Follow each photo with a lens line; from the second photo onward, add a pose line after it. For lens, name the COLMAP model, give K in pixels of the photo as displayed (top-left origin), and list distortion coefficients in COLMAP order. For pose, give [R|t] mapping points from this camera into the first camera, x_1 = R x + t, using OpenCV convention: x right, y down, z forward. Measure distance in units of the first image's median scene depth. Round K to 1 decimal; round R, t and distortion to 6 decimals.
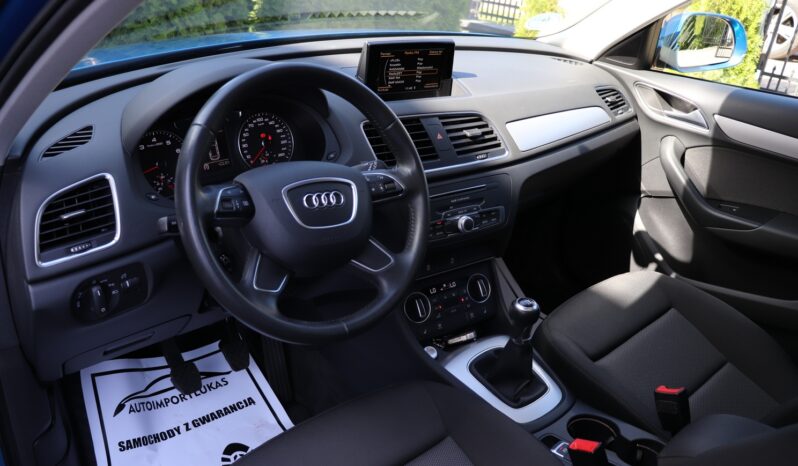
lens RADIAL K [[657.9, 0, 392.1], [0, 657.9, 231.1], [0, 0, 1]] dist [-0.184253, 0.160314]
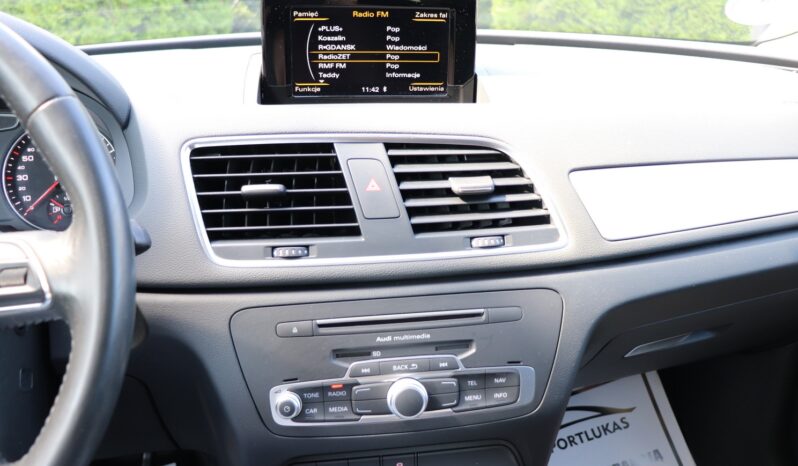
lens RADIAL K [[657.9, 0, 388.1], [0, 657.9, 232.6], [0, 0, 1]] dist [-0.184253, 0.160314]
pose [[0.900743, 0.089653, -0.424999, 0.261359], [-0.139240, 0.986428, -0.087021, -0.075225], [0.411429, 0.137560, 0.901001, 0.598334]]
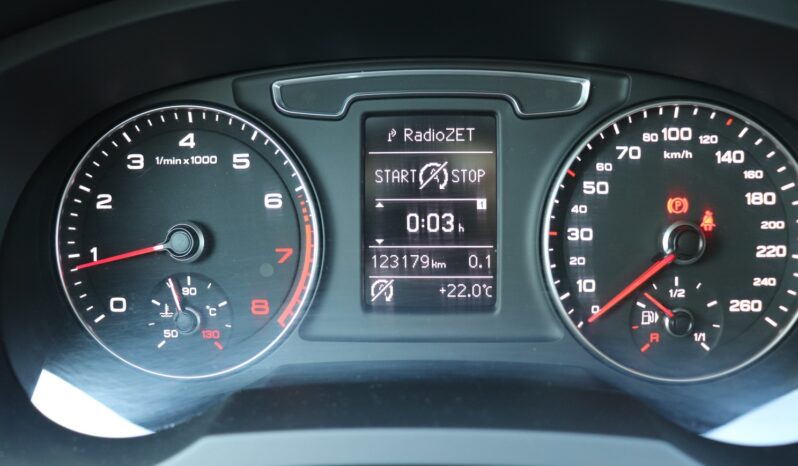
lens RADIAL K [[657.9, 0, 403.3], [0, 657.9, 230.7], [0, 0, 1]] dist [-0.184253, 0.160314]
pose [[0.728586, 0.184174, -0.659729, -0.112120], [-0.247316, 0.968931, -0.002636, -0.107040], [0.638746, 0.165082, 0.751499, 0.724710]]
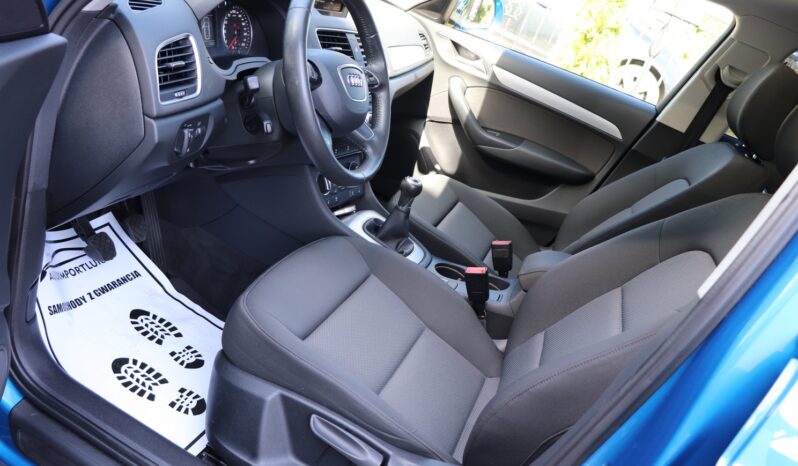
lens RADIAL K [[657.9, 0, 393.0], [0, 657.9, 235.3], [0, 0, 1]] dist [-0.184253, 0.160314]
pose [[0.842602, 0.010957, 0.538426, -0.535923], [-0.060555, 0.995380, 0.074509, 0.116670], [-0.535122, -0.095386, 0.839372, -0.142476]]
